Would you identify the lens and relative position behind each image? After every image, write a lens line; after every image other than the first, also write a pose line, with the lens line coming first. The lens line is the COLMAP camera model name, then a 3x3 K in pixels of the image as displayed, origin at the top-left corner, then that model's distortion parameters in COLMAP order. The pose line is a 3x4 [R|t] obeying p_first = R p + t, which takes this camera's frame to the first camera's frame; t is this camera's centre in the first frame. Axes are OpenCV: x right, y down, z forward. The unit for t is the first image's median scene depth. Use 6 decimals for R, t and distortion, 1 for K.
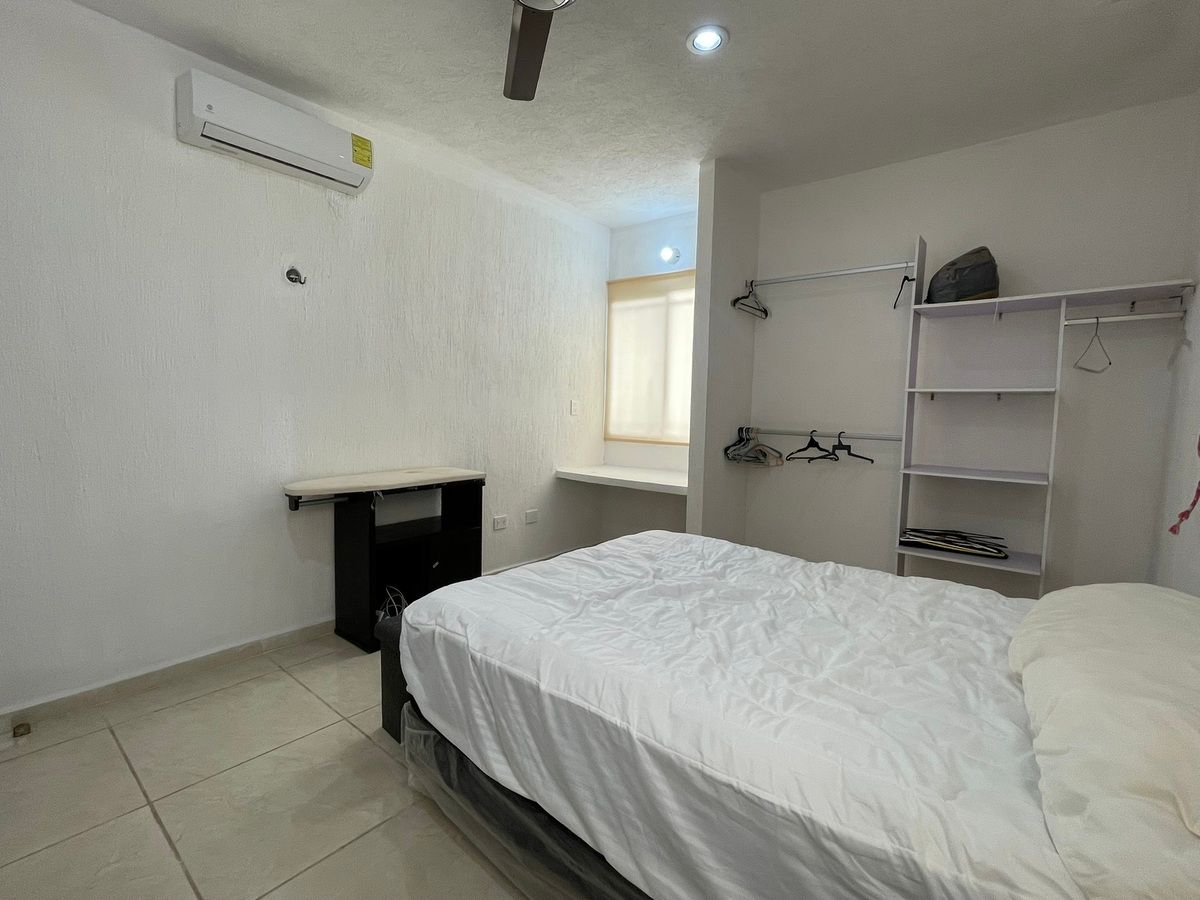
lens RADIAL K [[544.2, 0, 596.3], [0, 544.2, 450.8], [0, 0, 1]] dist [0.001328, -0.001843]
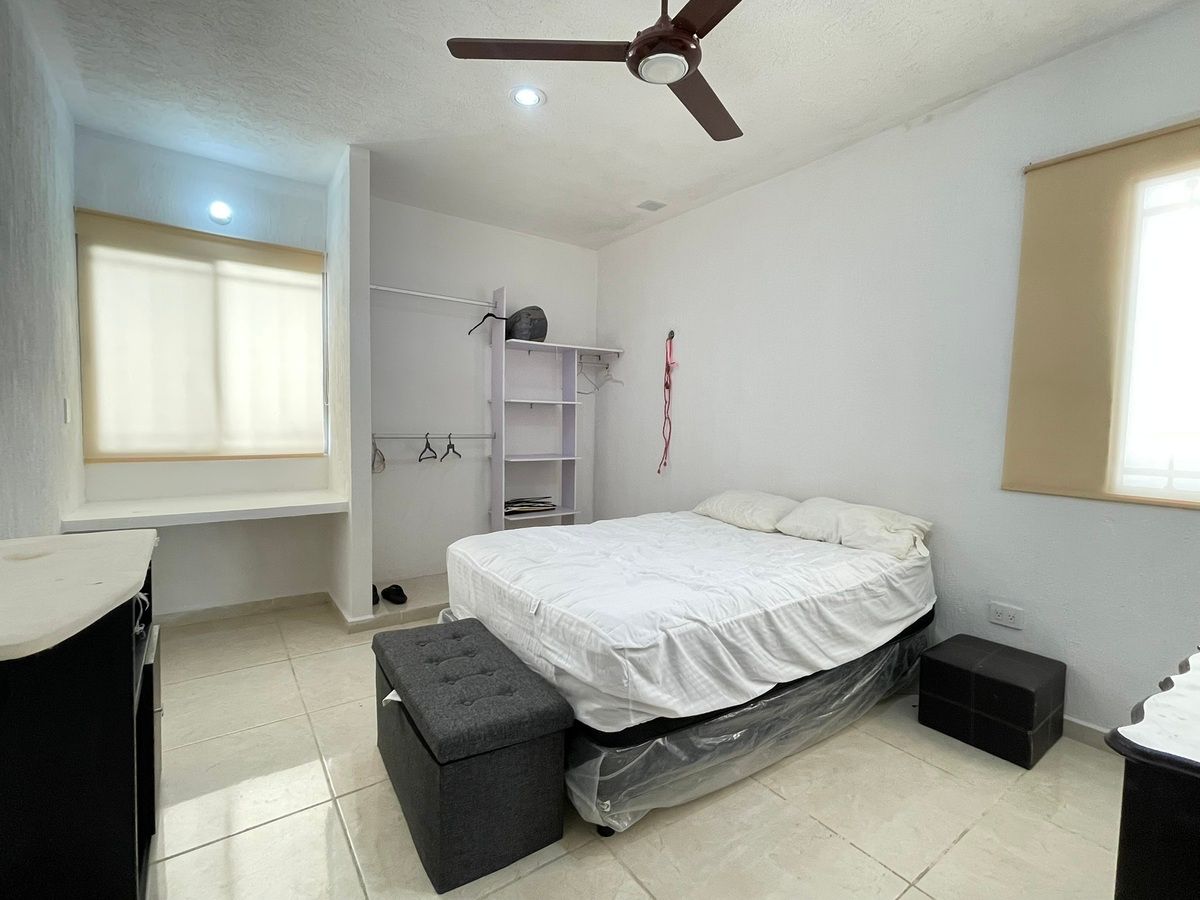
lens RADIAL K [[544.2, 0, 596.3], [0, 544.2, 450.8], [0, 0, 1]] dist [0.001328, -0.001843]
pose [[0.262618, -0.076677, 0.961848, -0.599351], [0.061882, 0.996124, 0.062514, -0.050554], [-0.962914, 0.043104, 0.266345, 0.372942]]
